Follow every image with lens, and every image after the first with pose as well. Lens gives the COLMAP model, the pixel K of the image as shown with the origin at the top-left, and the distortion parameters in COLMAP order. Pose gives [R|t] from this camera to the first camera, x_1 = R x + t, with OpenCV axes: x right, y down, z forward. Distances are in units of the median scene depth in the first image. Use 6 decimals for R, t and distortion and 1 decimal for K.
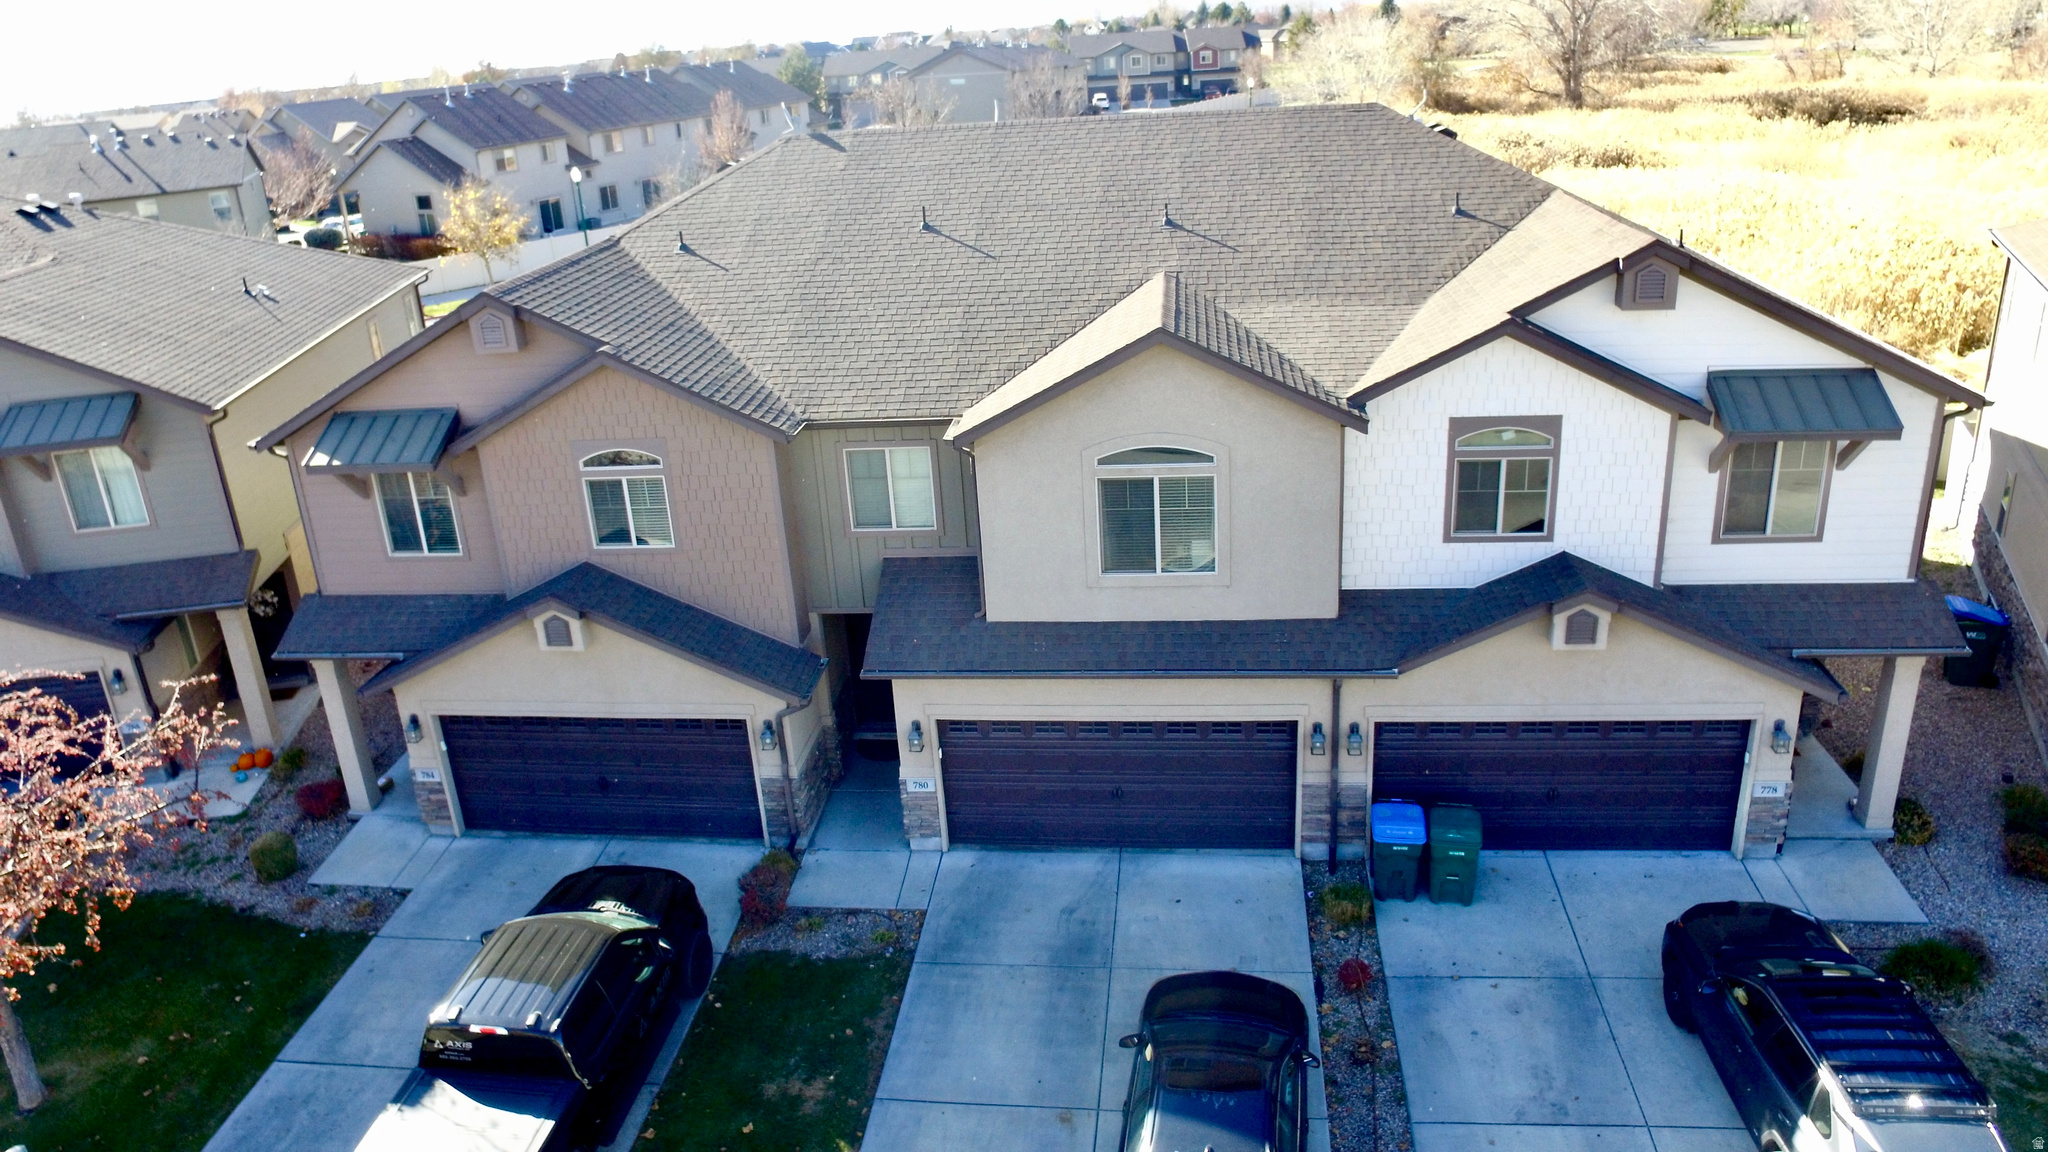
lens RADIAL K [[1372.2, 0, 994.4], [0, 1372.2, 519.1], [0, 0, 1]] dist [-0.124159, 0.085393]
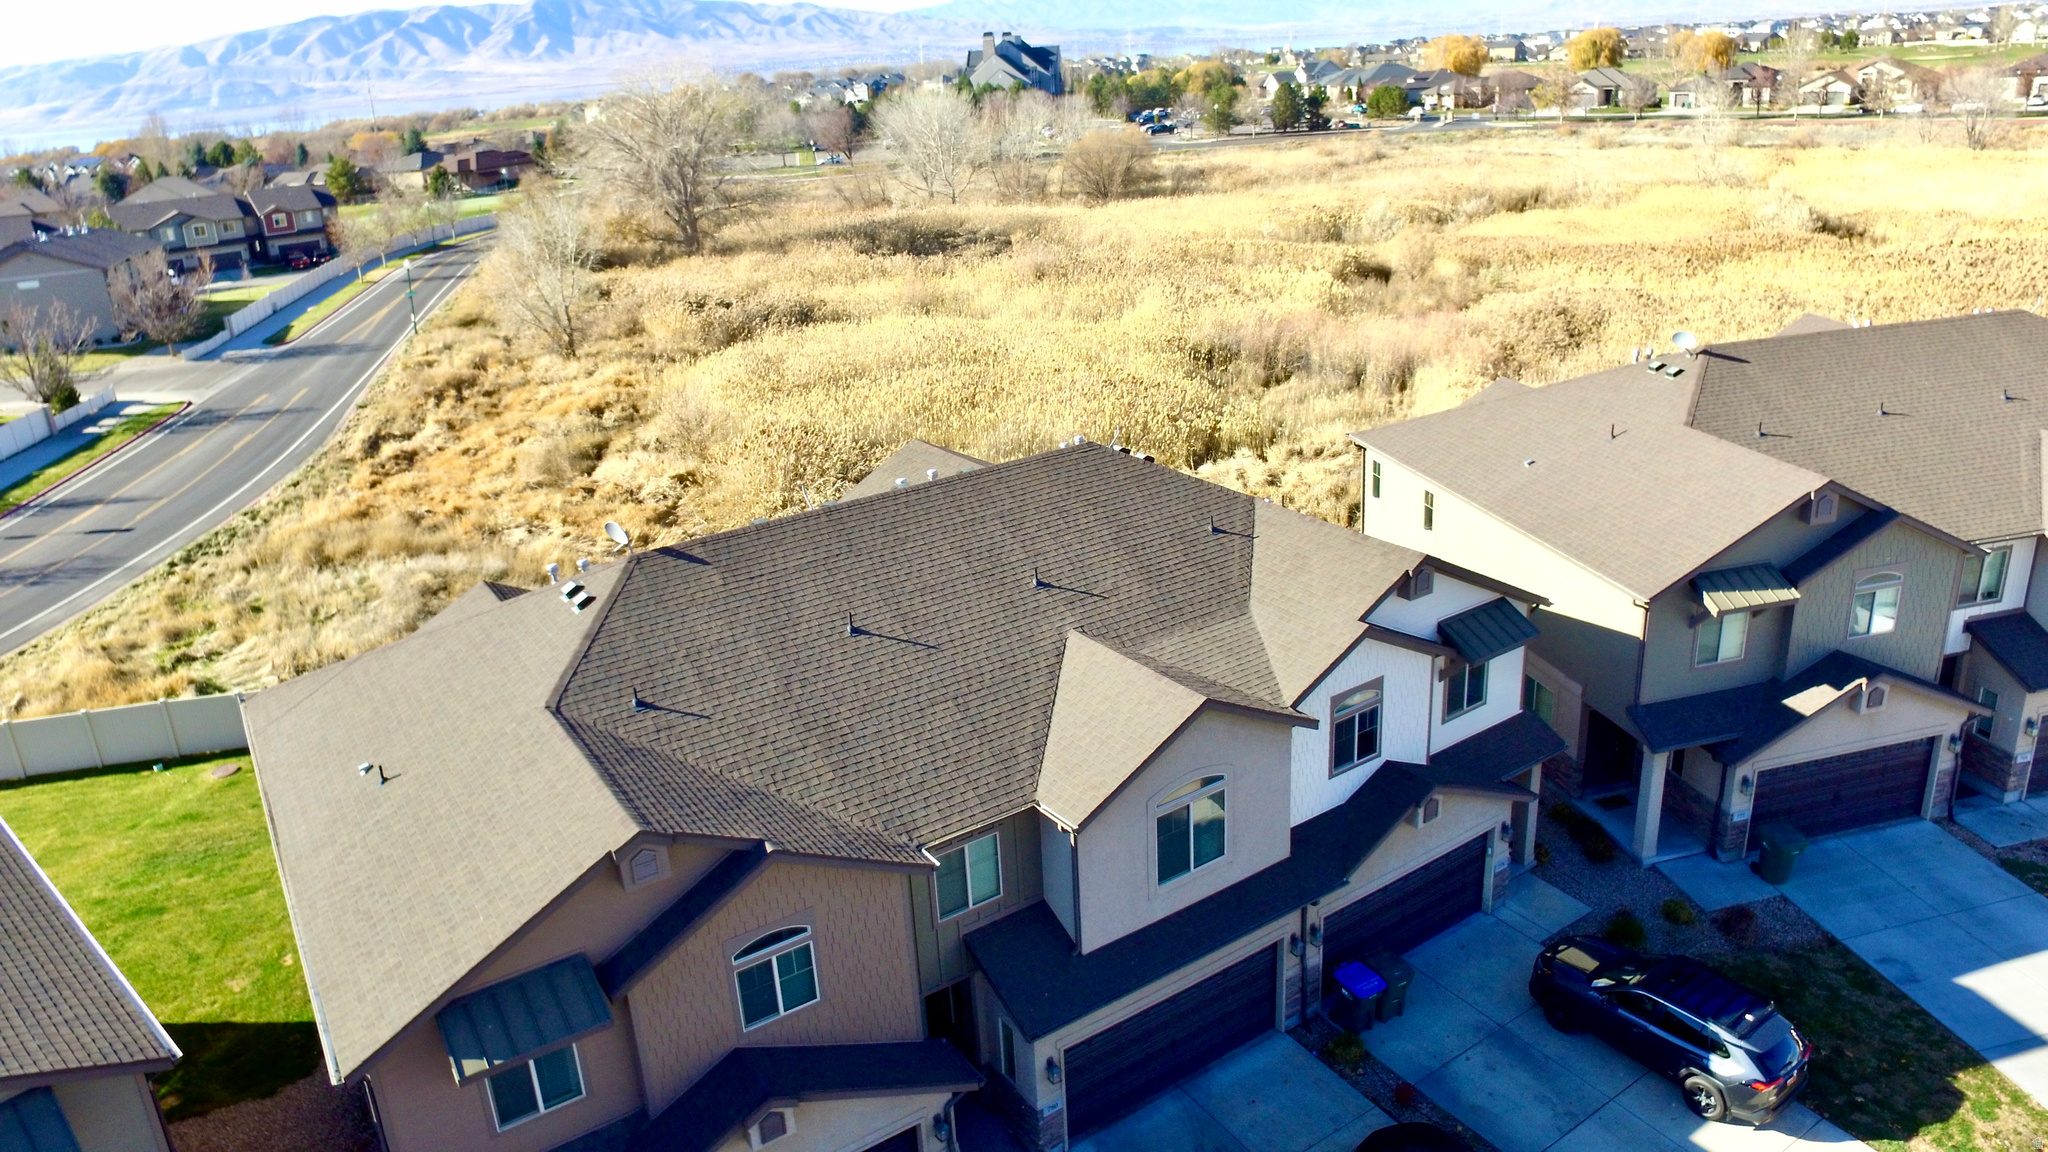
lens RADIAL K [[1372.2, 0, 994.4], [0, 1372.2, 519.1], [0, 0, 1]] dist [-0.124159, 0.085393]
pose [[0.760838, -0.190232, 0.620433, -0.748586], [0.233994, 0.972174, 0.011132, -0.338084], [-0.605287, 0.136708, 0.784180, 0.056817]]
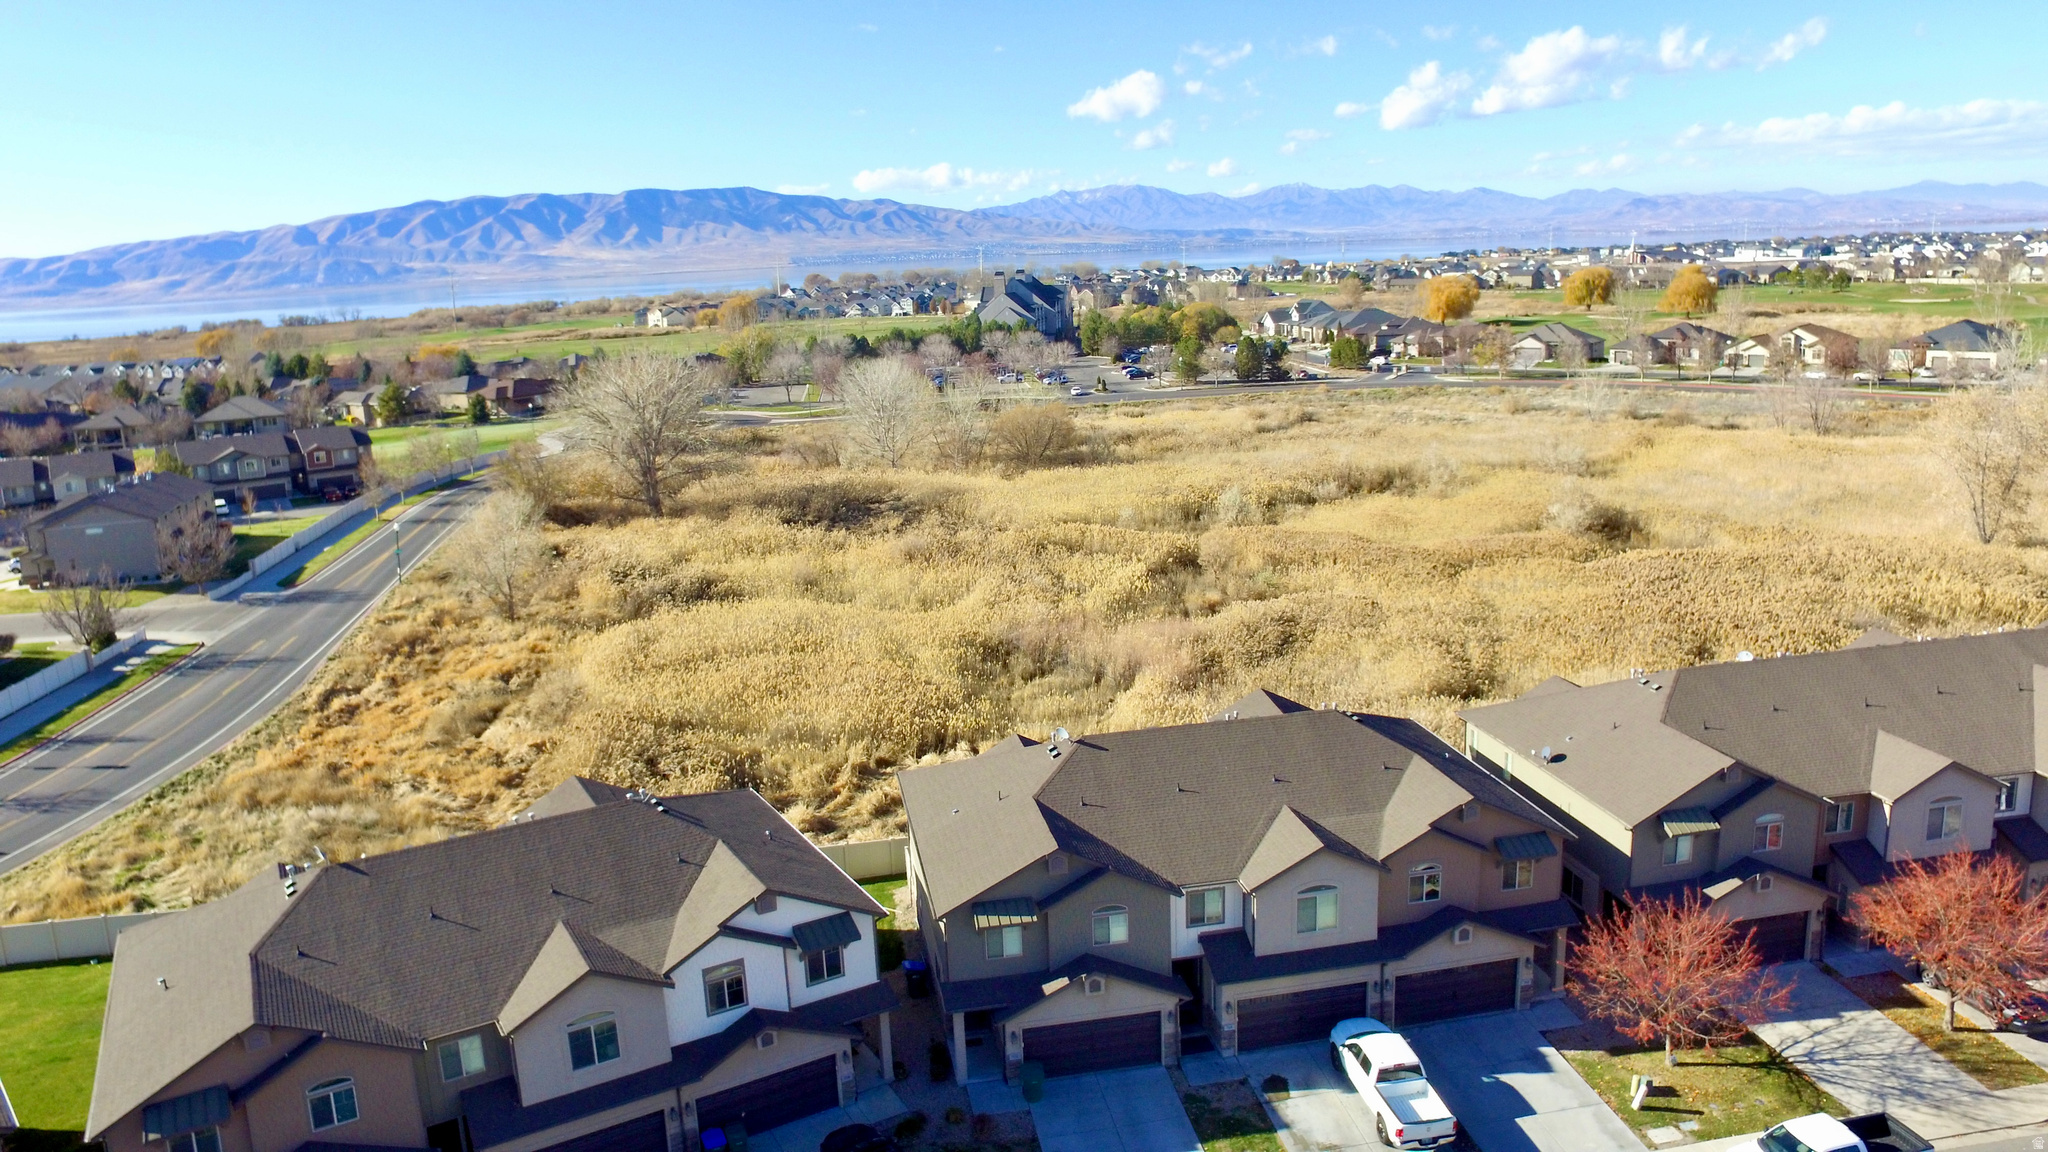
lens RADIAL K [[1372.2, 0, 994.4], [0, 1372.2, 519.1], [0, 0, 1]] dist [-0.124159, 0.085393]
pose [[0.792964, -0.081926, 0.603736, -0.634018], [0.201220, 0.970531, -0.132589, -0.419264], [-0.575082, 0.226623, 0.786081, -1.377121]]
